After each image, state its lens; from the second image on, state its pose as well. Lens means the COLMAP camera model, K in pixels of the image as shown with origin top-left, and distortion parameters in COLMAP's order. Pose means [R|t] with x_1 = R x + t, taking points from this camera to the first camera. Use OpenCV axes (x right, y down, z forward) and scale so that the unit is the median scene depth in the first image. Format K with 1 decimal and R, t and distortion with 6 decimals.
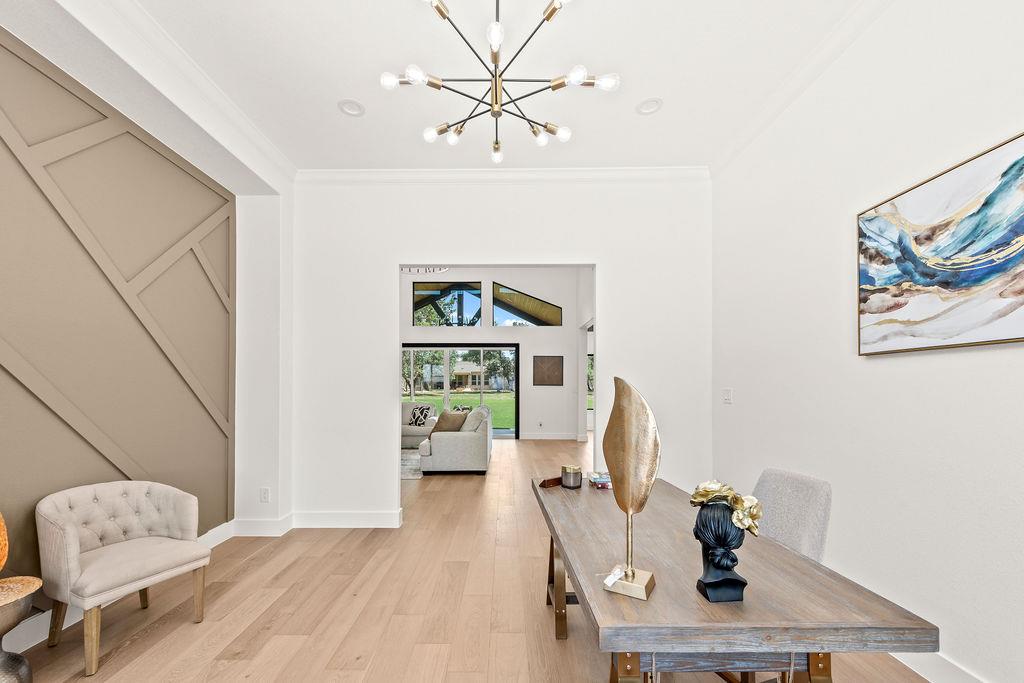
lens RADIAL K [[405.3, 0, 497.3], [0, 405.3, 386.7], [0, 0, 1]] dist [-0.001524, -0.000362]
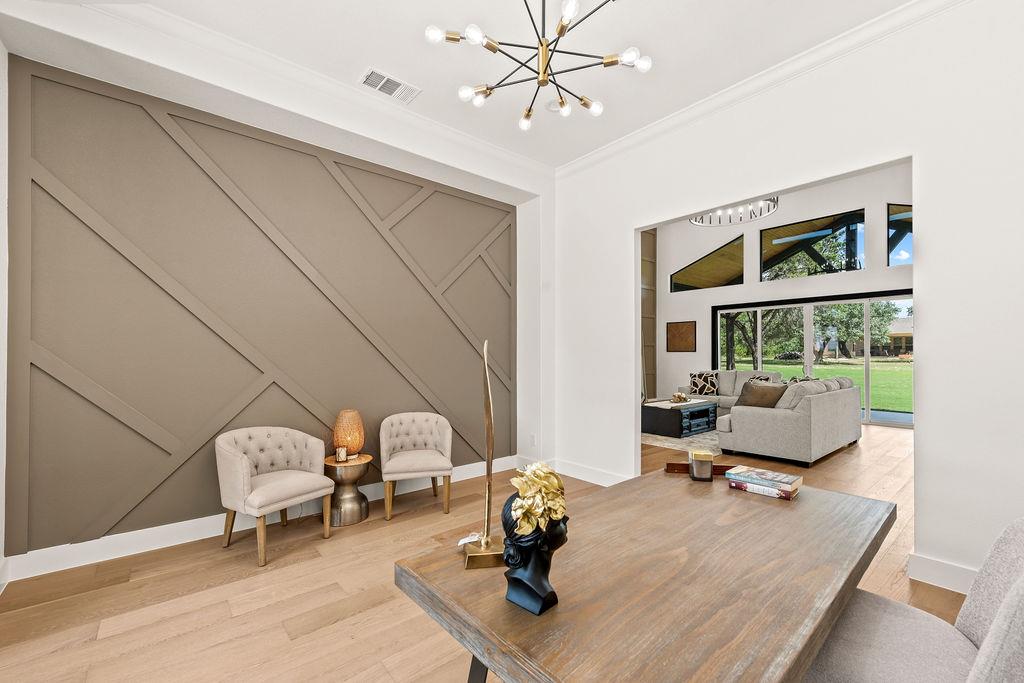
lens RADIAL K [[408.1, 0, 508.9], [0, 408.1, 353.9], [0, 0, 1]] dist [0.010189, -0.000108]
pose [[0.644945, -0.006997, -0.764197, 0.616629], [0.006697, 0.999971, -0.003504, 0.011567], [0.764200, -0.002858, 0.644974, 0.248533]]
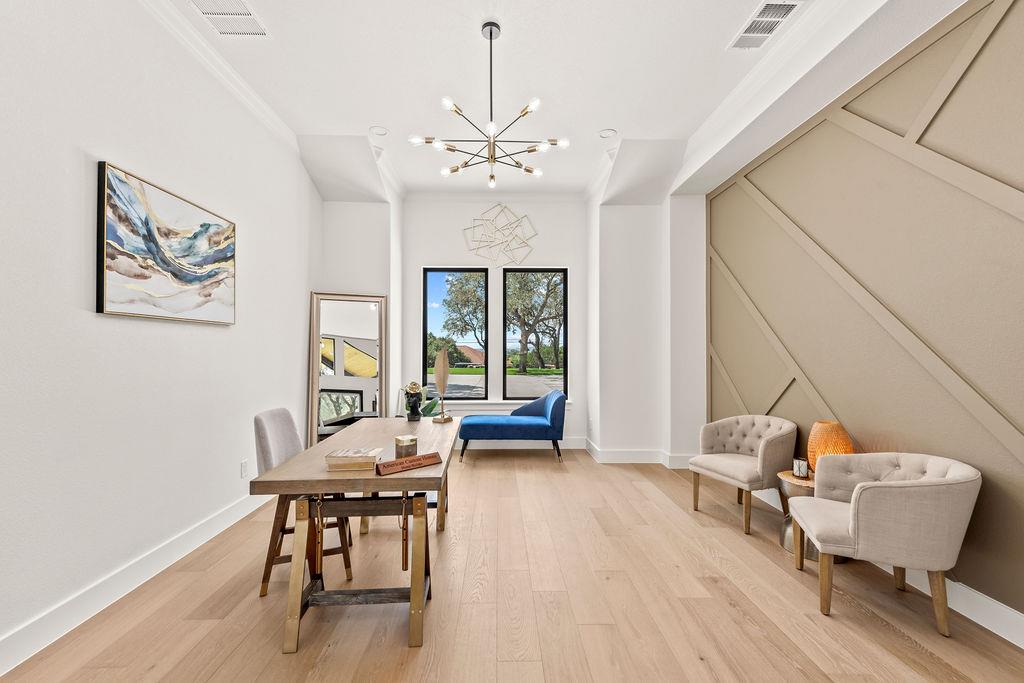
lens RADIAL K [[407.1, 0, 508.6], [0, 407.1, 345.0], [0, 0, 1]] dist [0.000738, -0.000076]
pose [[-0.999093, -0.004547, -0.042337, -0.001097], [-0.003795, 0.999834, -0.017826, 0.011779], [0.042411, -0.017649, -0.998944, 2.117304]]
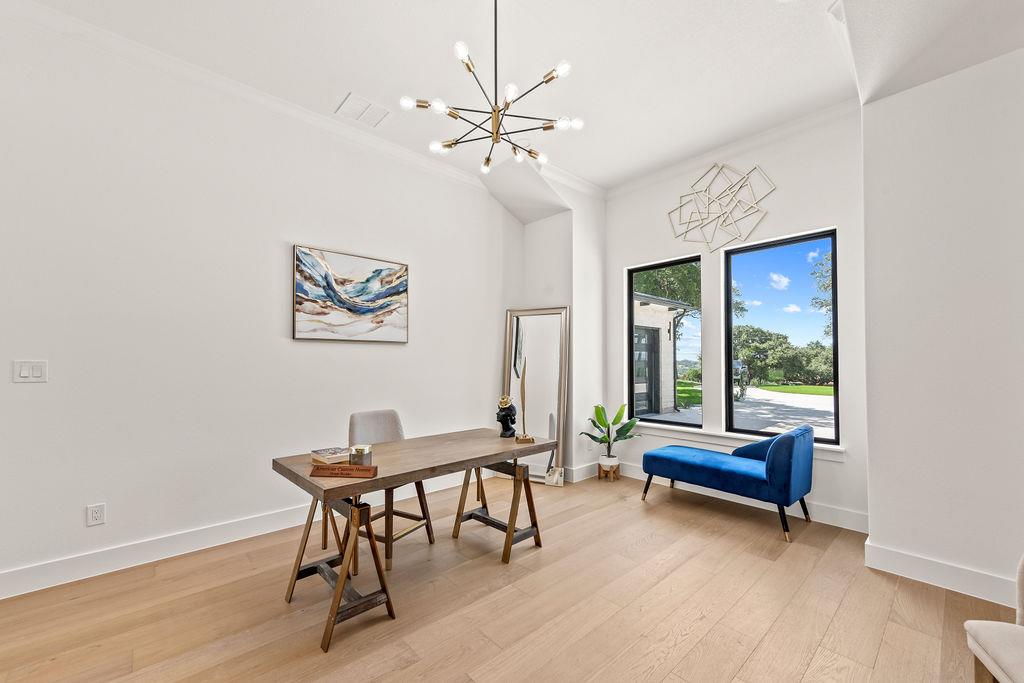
lens RADIAL K [[408.1, 0, 508.9], [0, 408.1, 353.9], [0, 0, 1]] dist [0.010189, -0.000108]
pose [[-0.677107, 0.010709, 0.735807, -0.810214], [-0.007999, 0.999728, -0.021910, 0.006336], [-0.735841, -0.020721, -0.676837, 1.540478]]
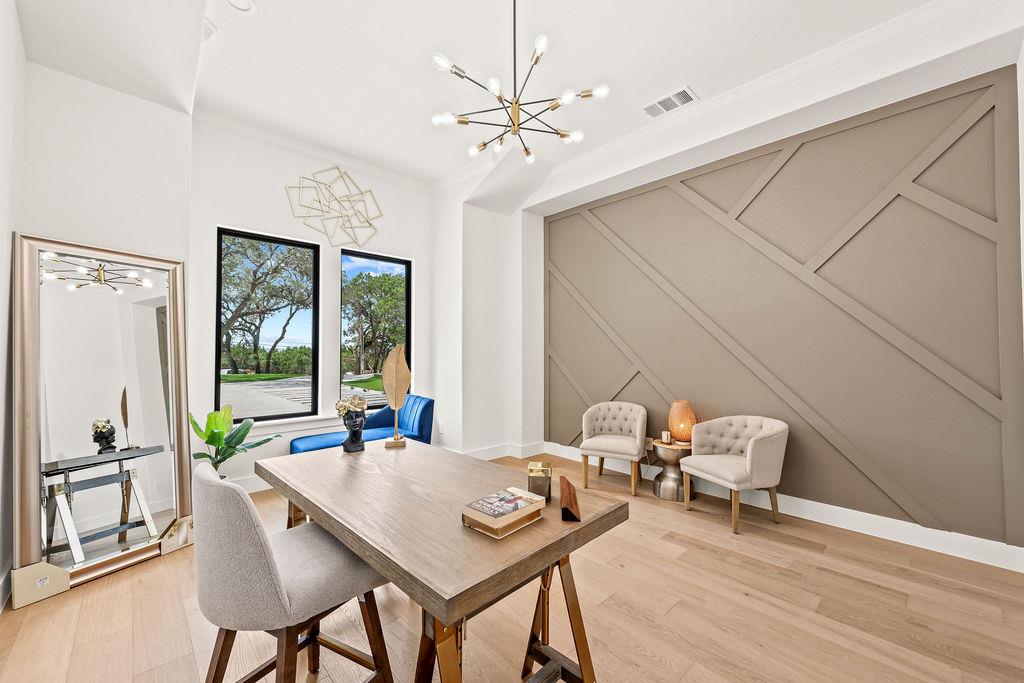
lens RADIAL K [[403.7, 0, 512.0], [0, 403.7, 341.5], [0, 0, 1]] dist [0.011189, -0.000034]
pose [[-0.709193, -0.020510, -0.704716, 0.763323], [0.001513, 0.999530, -0.030613, 0.018155], [0.705012, -0.022776, -0.708829, 1.609341]]
